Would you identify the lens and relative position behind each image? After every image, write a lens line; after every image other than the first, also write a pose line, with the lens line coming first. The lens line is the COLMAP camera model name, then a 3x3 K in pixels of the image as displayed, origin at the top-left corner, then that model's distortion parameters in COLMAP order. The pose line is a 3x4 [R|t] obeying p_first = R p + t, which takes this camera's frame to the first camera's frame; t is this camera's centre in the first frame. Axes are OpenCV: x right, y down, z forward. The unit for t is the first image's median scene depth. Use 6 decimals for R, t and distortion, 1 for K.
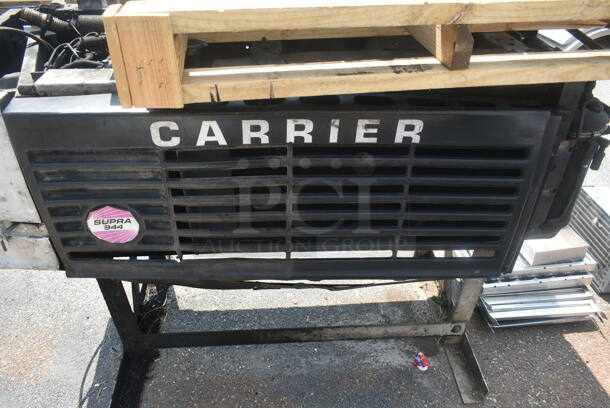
lens RADIAL K [[467.3, 0, 304.5], [0, 467.3, 202.6], [0, 0, 1]] dist [-0.018713, -0.000038]
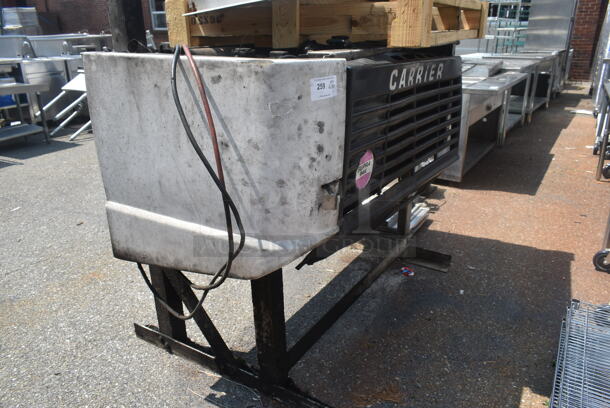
lens RADIAL K [[467.3, 0, 304.6], [0, 467.3, 203.8], [0, 0, 1]] dist [-0.018713, -0.000038]
pose [[0.587965, -0.303251, 0.749891, -1.516239], [0.485553, 0.873779, -0.027356, 0.086540], [-0.646943, 0.380196, 0.660996, 0.330081]]
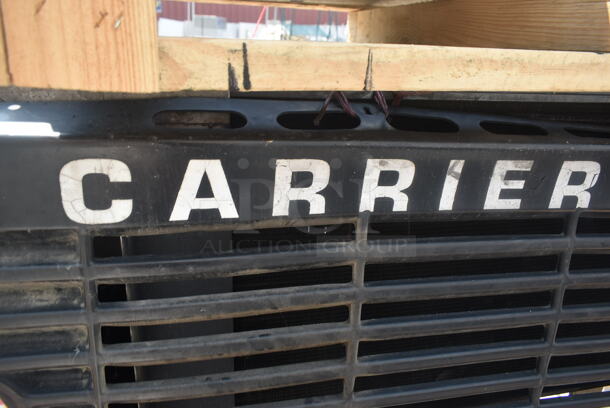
lens RADIAL K [[467.3, 0, 300.5], [0, 467.3, 203.8], [0, 0, 1]] dist [-0.018713, -0.000038]
pose [[0.986390, -0.027889, 0.162042, -0.169089], [0.071929, 0.959398, -0.272731, -0.008545], [-0.147856, 0.280675, 0.948346, 0.525780]]
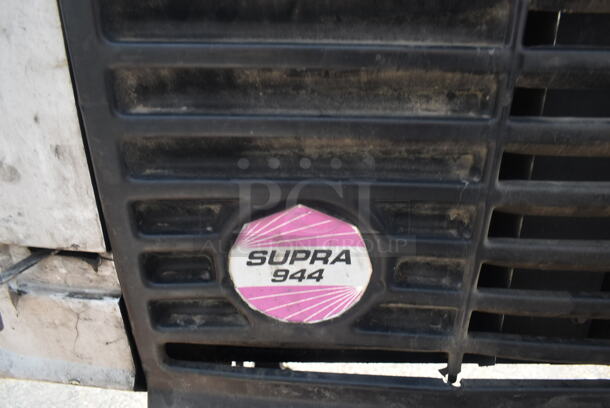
lens RADIAL K [[467.3, 0, 306.5], [0, 467.3, 206.7], [0, 0, 1]] dist [-0.018713, -0.000038]
pose [[0.993346, 0.012895, -0.114442, -0.378894], [-0.037052, 0.976663, -0.211557, 0.080134], [0.109043, 0.214390, 0.970642, 0.672662]]
